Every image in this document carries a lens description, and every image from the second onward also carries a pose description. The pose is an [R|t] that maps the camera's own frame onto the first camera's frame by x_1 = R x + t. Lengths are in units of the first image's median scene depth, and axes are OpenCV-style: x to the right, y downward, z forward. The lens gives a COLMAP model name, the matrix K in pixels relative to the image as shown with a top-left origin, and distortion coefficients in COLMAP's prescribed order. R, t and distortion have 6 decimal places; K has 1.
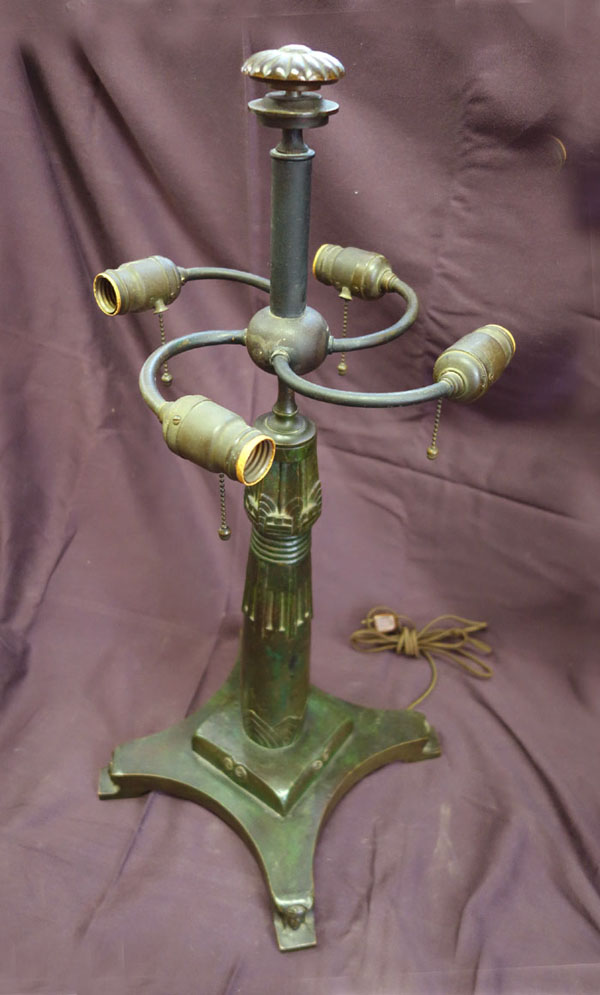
lens RADIAL K [[818.4, 0, 298.6], [0, 818.4, 498.4], [0, 0, 1]] dist [-0.006510, -0.000563]
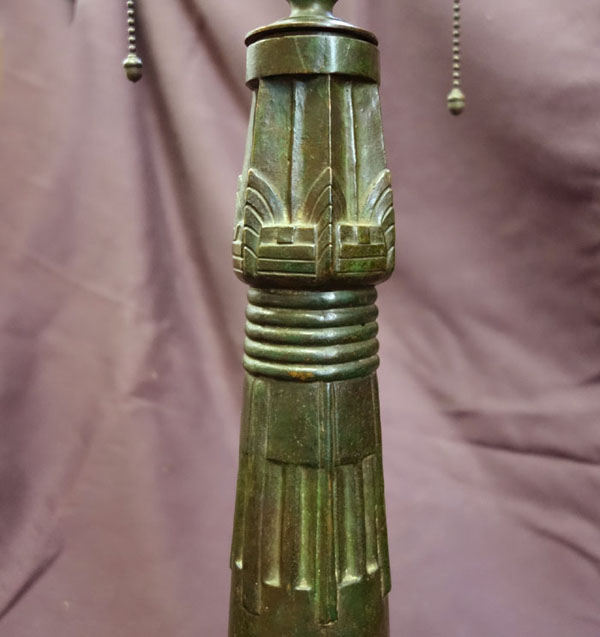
lens RADIAL K [[769.2, 0, 326.7], [0, 769.2, 316.9], [0, 0, 1]] dist [-0.006310, 0.000000]
pose [[0.979794, -0.013001, -0.199585, 0.061016], [-0.094627, 0.849004, -0.519844, 0.216541], [0.176207, 0.528226, 0.830619, 0.548859]]
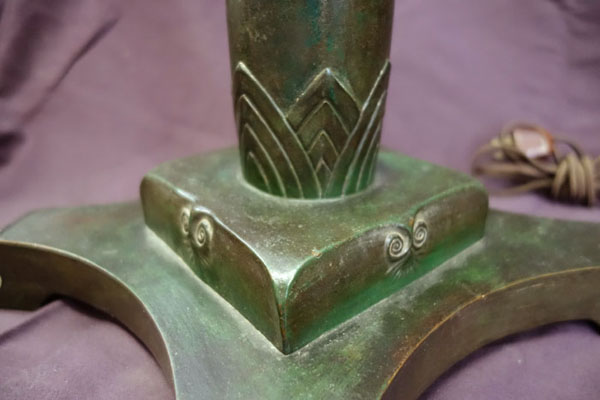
lens RADIAL K [[485.7, 0, 300.6], [0, 485.7, 199.9], [0, 0, 1]] dist [-0.002860, -0.000209]
pose [[0.967605, 0.063343, -0.244395, 0.034790], [-0.119970, 0.967101, -0.224327, 0.367358], [0.222145, 0.246380, 0.943371, 0.777268]]
